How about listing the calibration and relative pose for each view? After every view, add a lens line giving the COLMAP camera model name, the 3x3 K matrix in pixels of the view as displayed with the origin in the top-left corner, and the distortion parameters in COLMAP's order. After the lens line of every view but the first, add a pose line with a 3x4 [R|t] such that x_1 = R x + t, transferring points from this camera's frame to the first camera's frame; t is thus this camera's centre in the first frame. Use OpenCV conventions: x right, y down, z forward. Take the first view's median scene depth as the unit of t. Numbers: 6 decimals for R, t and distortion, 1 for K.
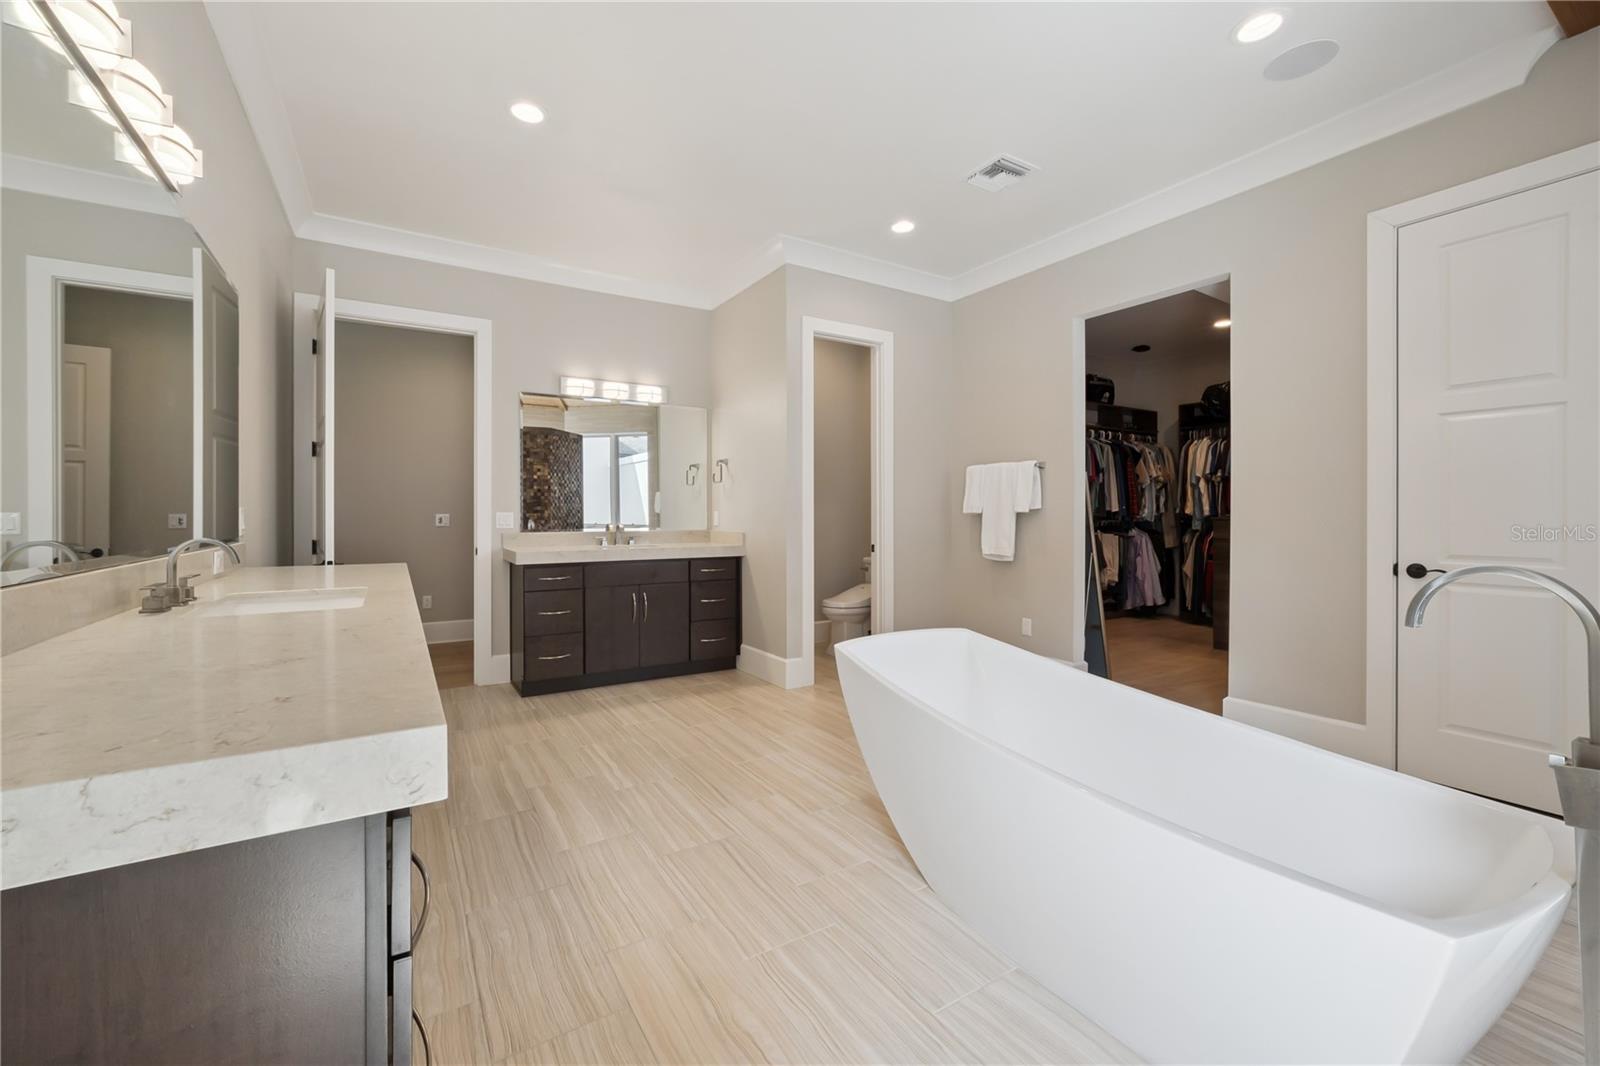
lens RADIAL K [[642.0, 0, 782.4], [0, 642.0, 517.8], [0, 0, 1]] dist [-0.014968, 0.000089]
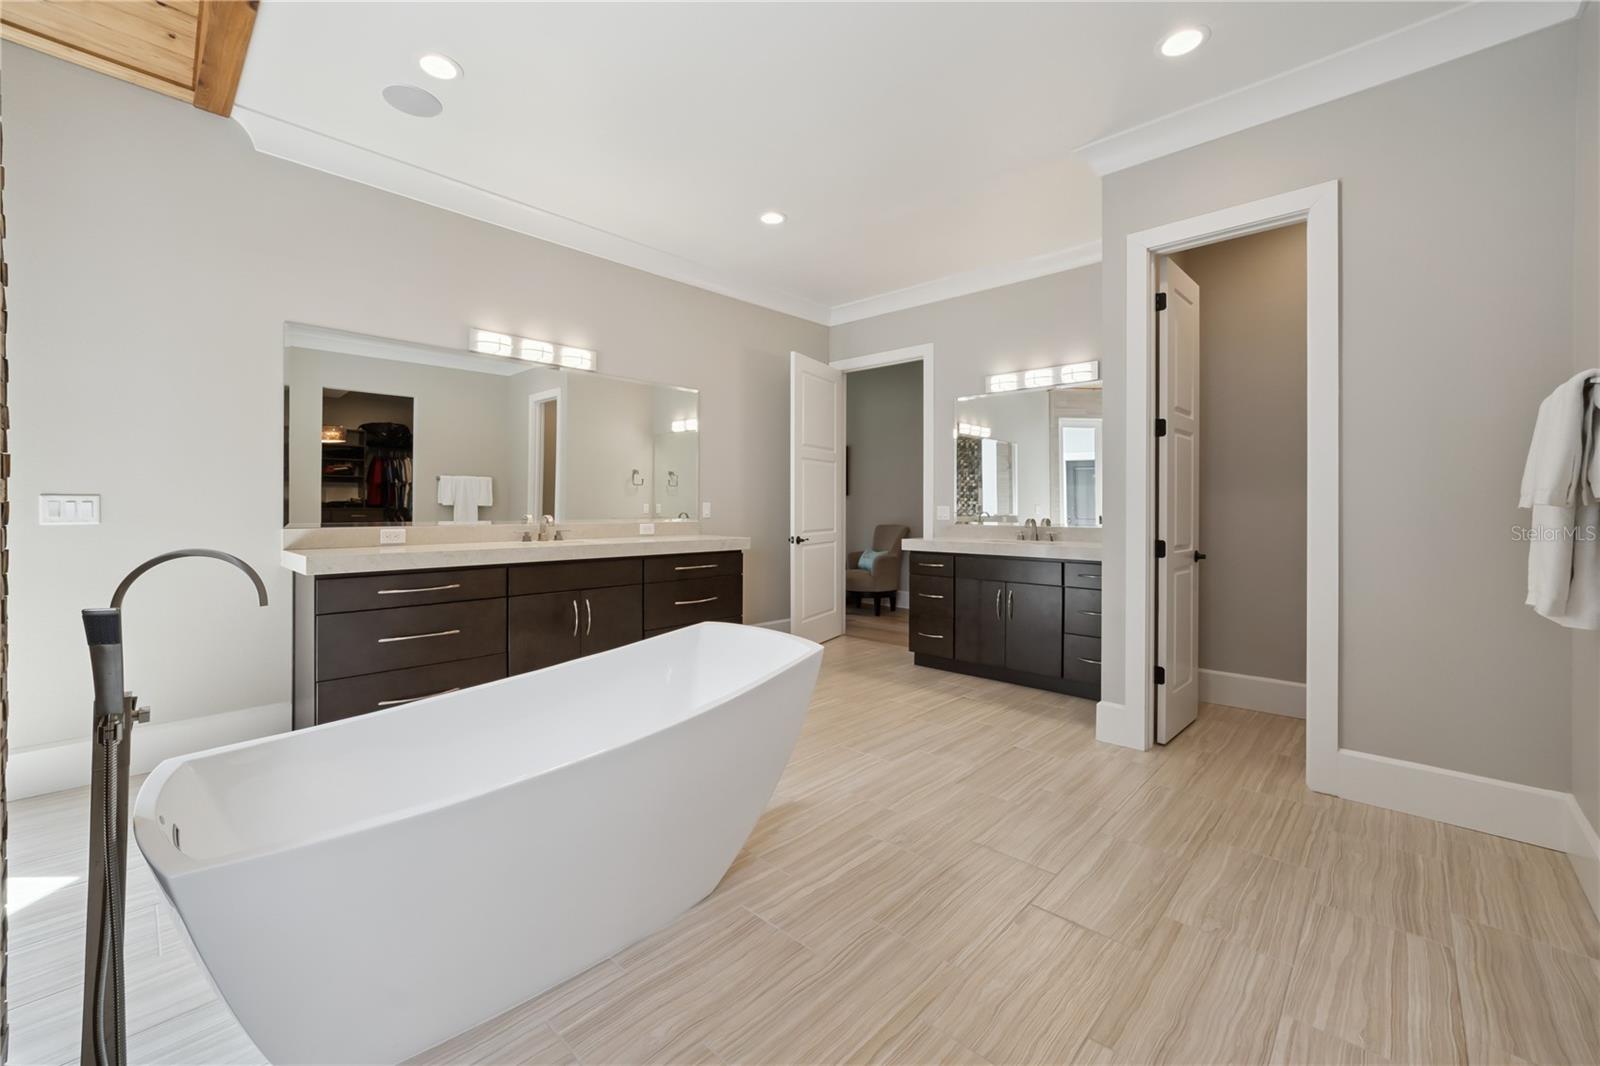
lens RADIAL K [[642.0, 0, 782.4], [0, 642.0, 517.8], [0, 0, 1]] dist [-0.014968, 0.000089]
pose [[0.253602, 0.017266, -0.967155, 0.787442], [-0.009344, 0.999838, 0.015399, -0.004243], [0.967264, 0.005131, 0.253722, 0.550903]]
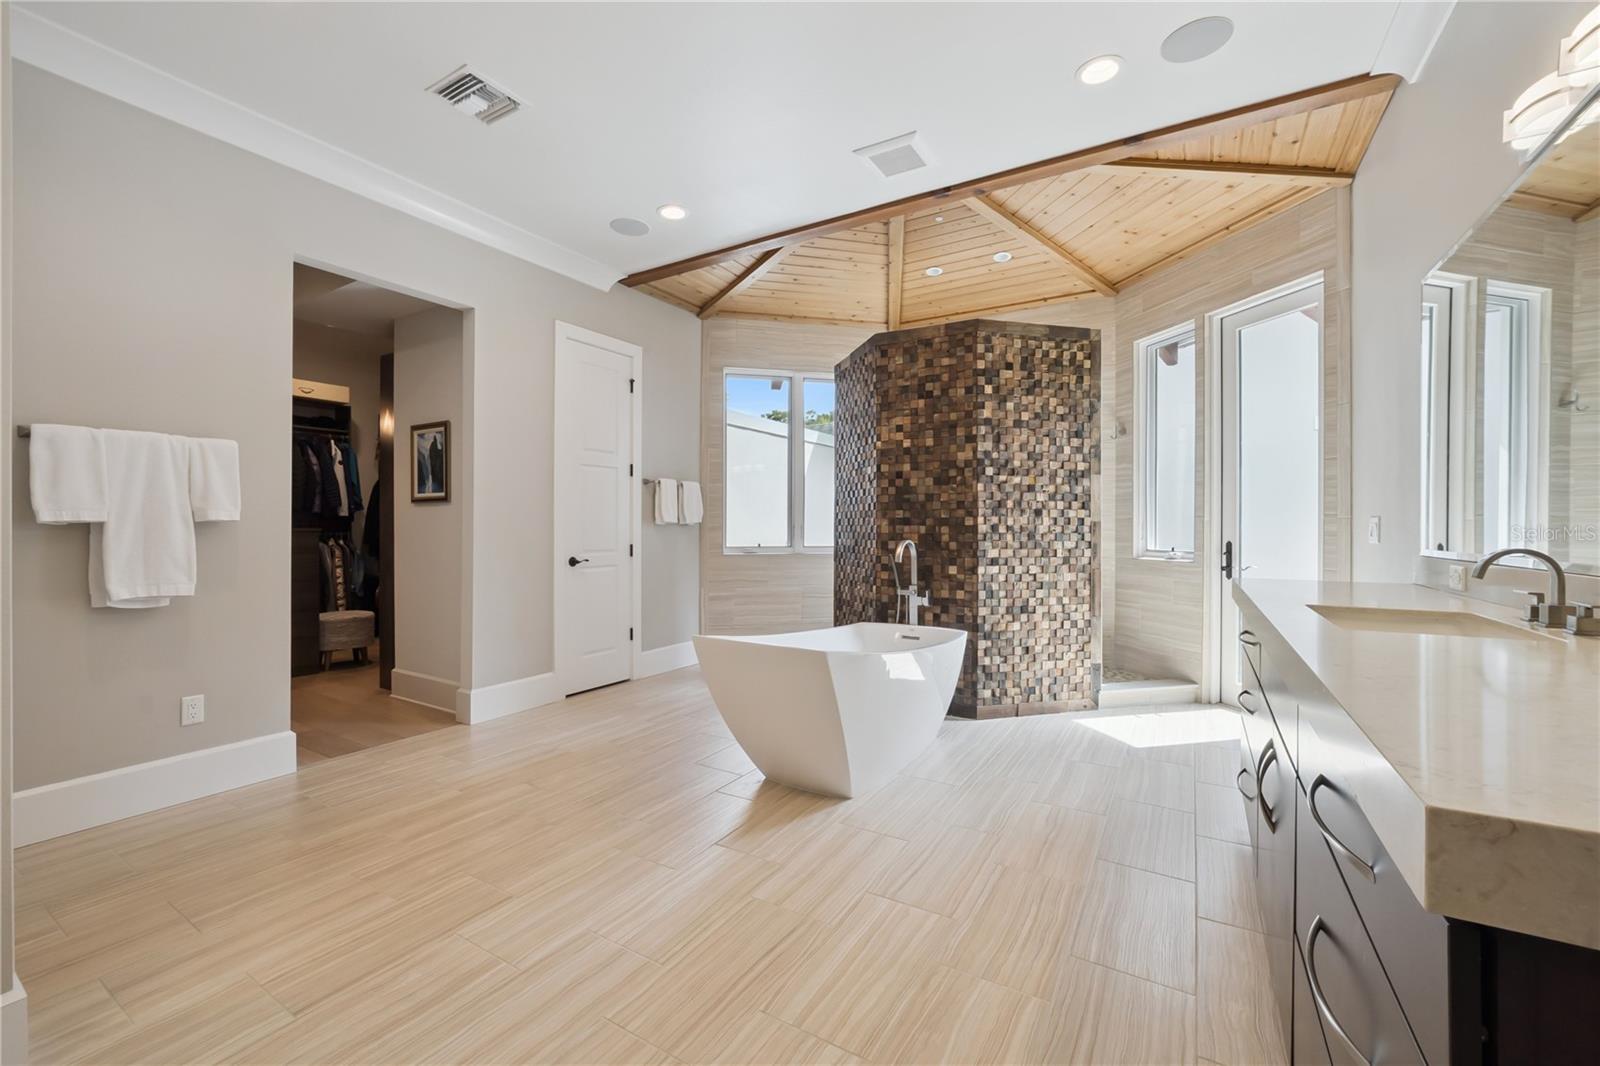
lens RADIAL K [[655.6, 0, 788.4], [0, 655.6, 525.7], [0, 0, 1]] dist [-0.018604, 0.000015]
pose [[-0.455570, 0.002539, 0.890196, -0.542571], [0.004676, 0.999989, -0.000459, -0.002275], [-0.890188, 0.003954, -0.455577, 0.998961]]
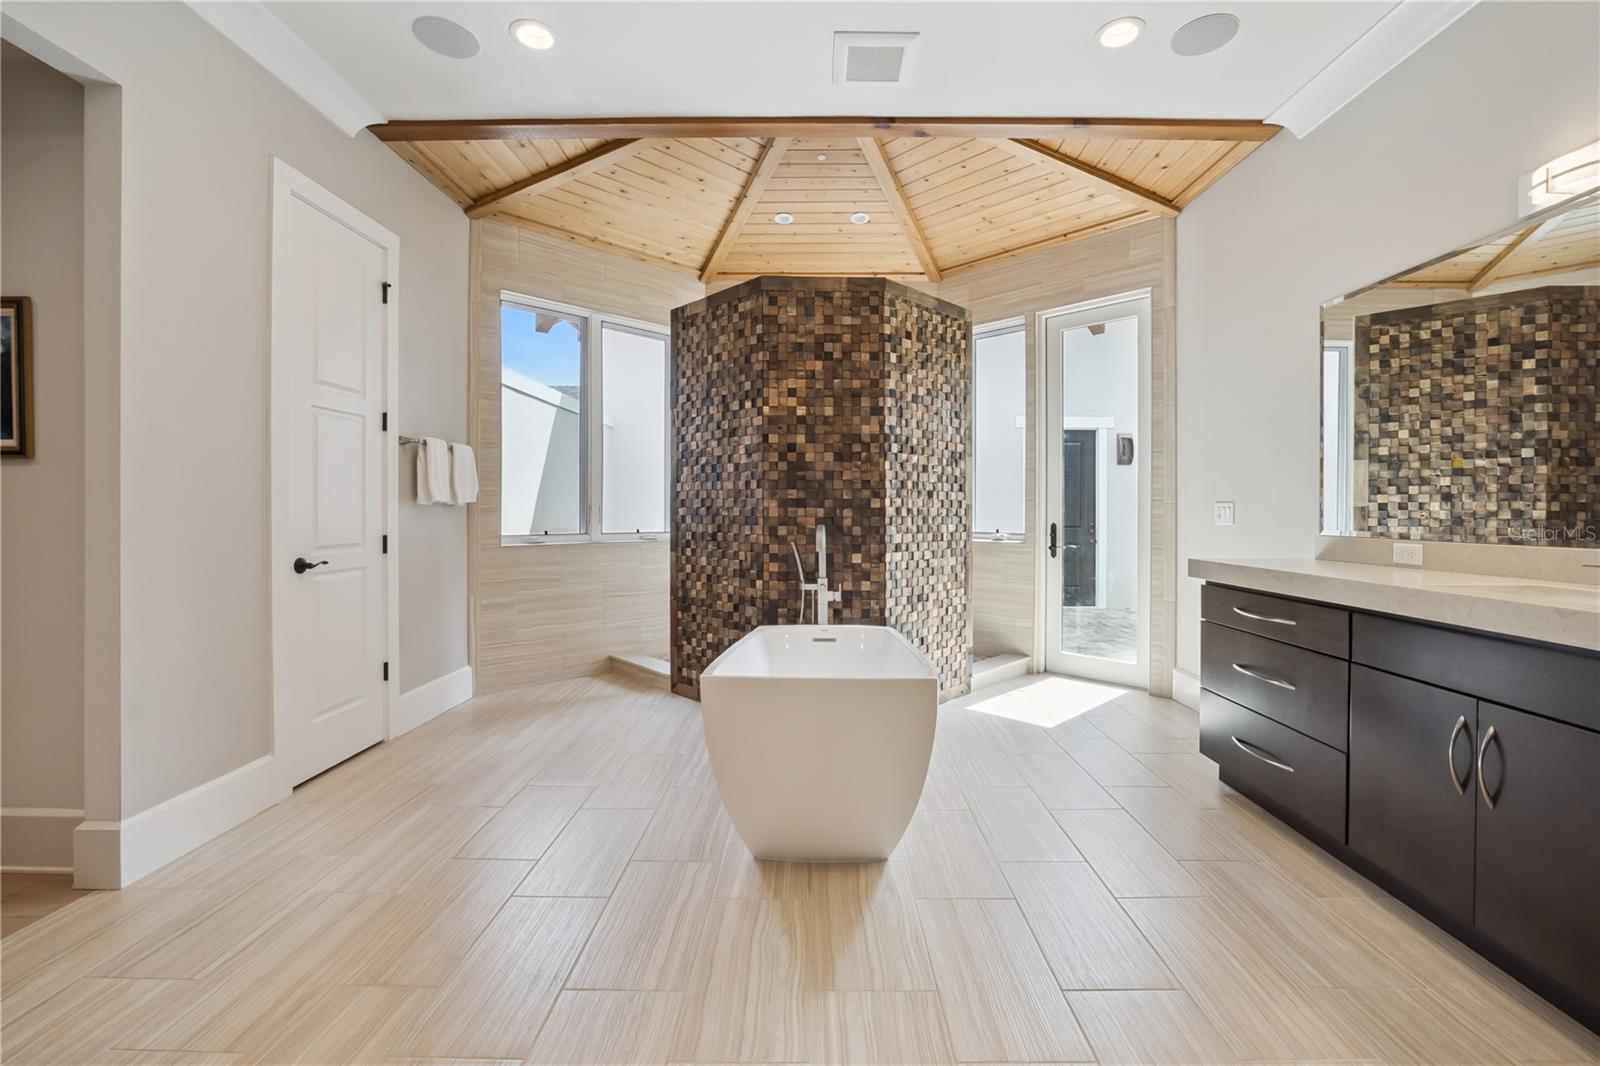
lens RADIAL K [[674.9, 0, 800.9], [0, 674.9, 514.7], [0, 0, 1]] dist [-0.029234, 0.007880]
pose [[-0.850844, -0.006184, 0.525381, -0.130950], [0.000231, 0.999926, 0.012144, -0.003991], [-0.525418, 0.010454, -0.850780, 1.149451]]
